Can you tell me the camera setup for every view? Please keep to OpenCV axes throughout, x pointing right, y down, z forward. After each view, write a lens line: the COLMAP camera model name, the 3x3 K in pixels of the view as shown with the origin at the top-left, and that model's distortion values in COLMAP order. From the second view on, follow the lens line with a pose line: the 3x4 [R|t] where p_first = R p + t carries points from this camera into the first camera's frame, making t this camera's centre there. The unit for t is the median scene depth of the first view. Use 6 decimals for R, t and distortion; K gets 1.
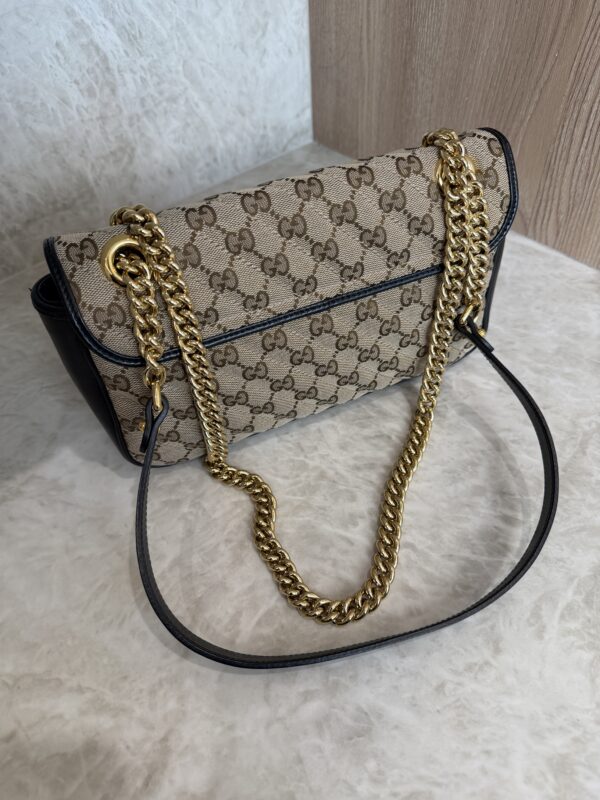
lens RADIAL K [[588.9, 0, 298.7], [0, 588.9, 398.6], [0, 0, 1]] dist [-0.027961, 0.007512]
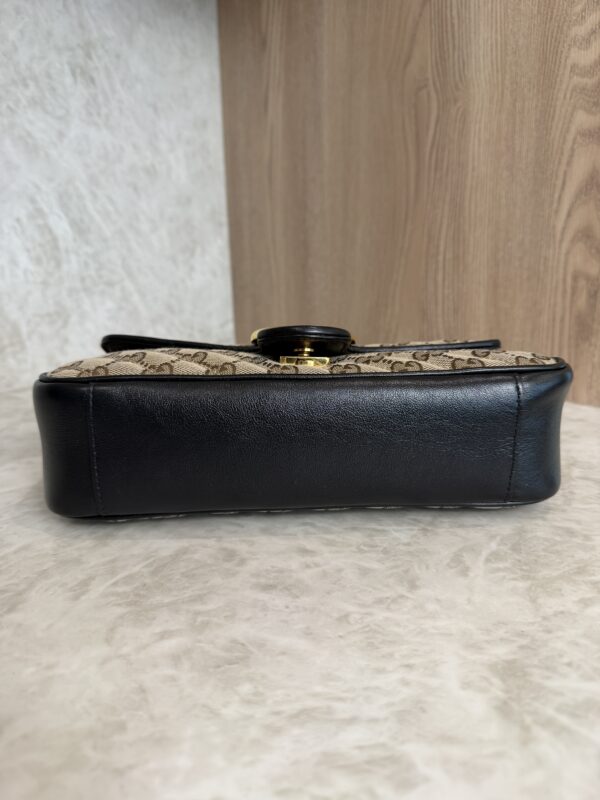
lens RADIAL K [[589.7, 0, 298.4], [0, 589.7, 395.8], [0, 0, 1]] dist [-0.027999, 0.000802]
pose [[0.996117, 0.001362, 0.088027, 0.111096], [0.047623, 0.832619, -0.551794, 0.641161], [-0.074044, 0.553844, 0.829322, 0.199750]]
